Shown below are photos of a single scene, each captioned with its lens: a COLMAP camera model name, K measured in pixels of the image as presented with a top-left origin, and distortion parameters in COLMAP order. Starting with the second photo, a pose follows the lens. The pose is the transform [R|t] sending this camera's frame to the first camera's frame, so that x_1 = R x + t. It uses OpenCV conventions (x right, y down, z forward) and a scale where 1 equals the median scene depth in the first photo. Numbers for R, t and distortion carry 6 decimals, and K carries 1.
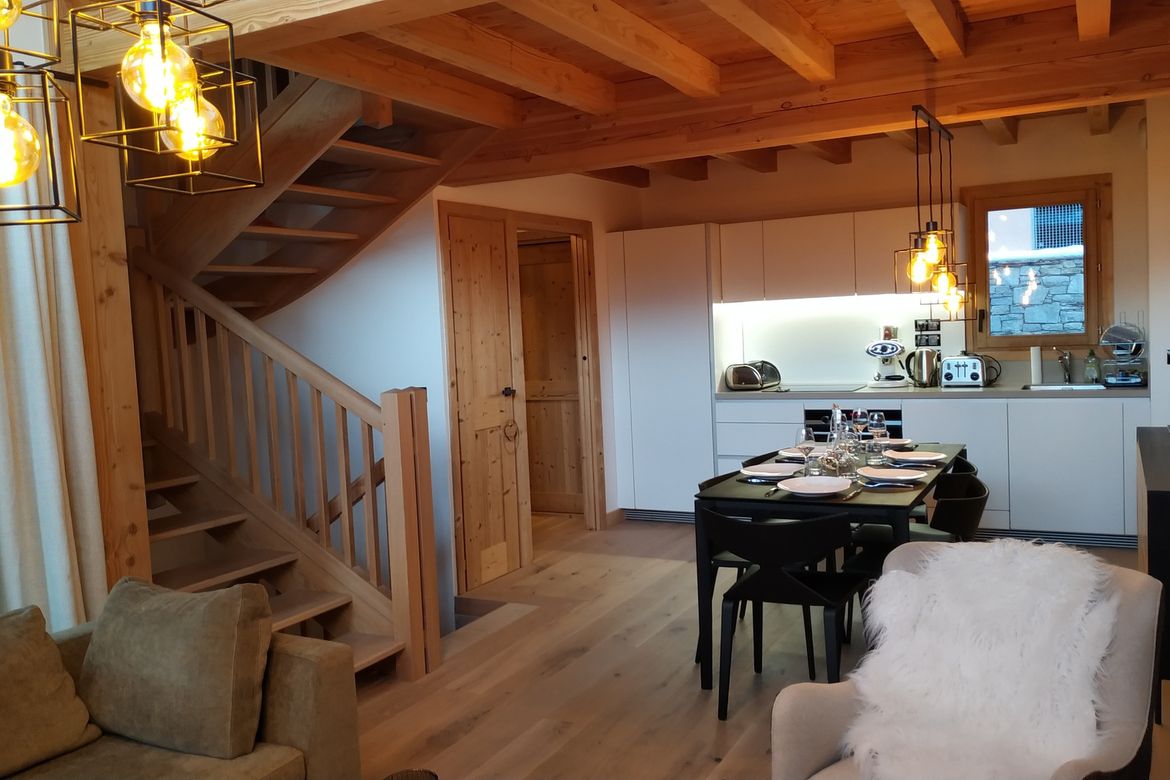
lens RADIAL K [[841.2, 0, 585.0], [0, 841.2, 390.0], [0, 0, 1]] dist [0.005562, -0.054015]
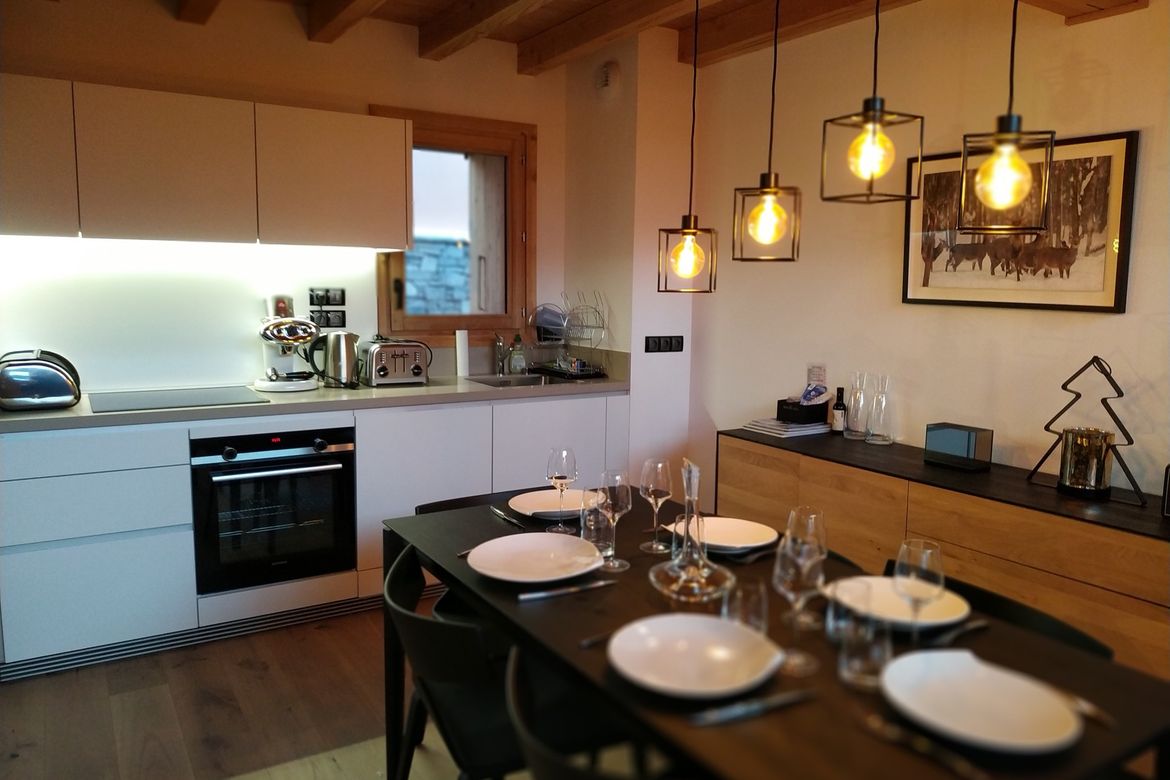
lens RADIAL K [[841.2, 0, 585.0], [0, 841.2, 390.0], [0, 0, 1]] dist [0.005562, -0.054015]
pose [[0.519383, -0.050842, 0.853028, -0.075940], [0.026474, 0.998707, 0.043405, -0.026022], [-0.854132, 0.000039, 0.520057, 0.474306]]
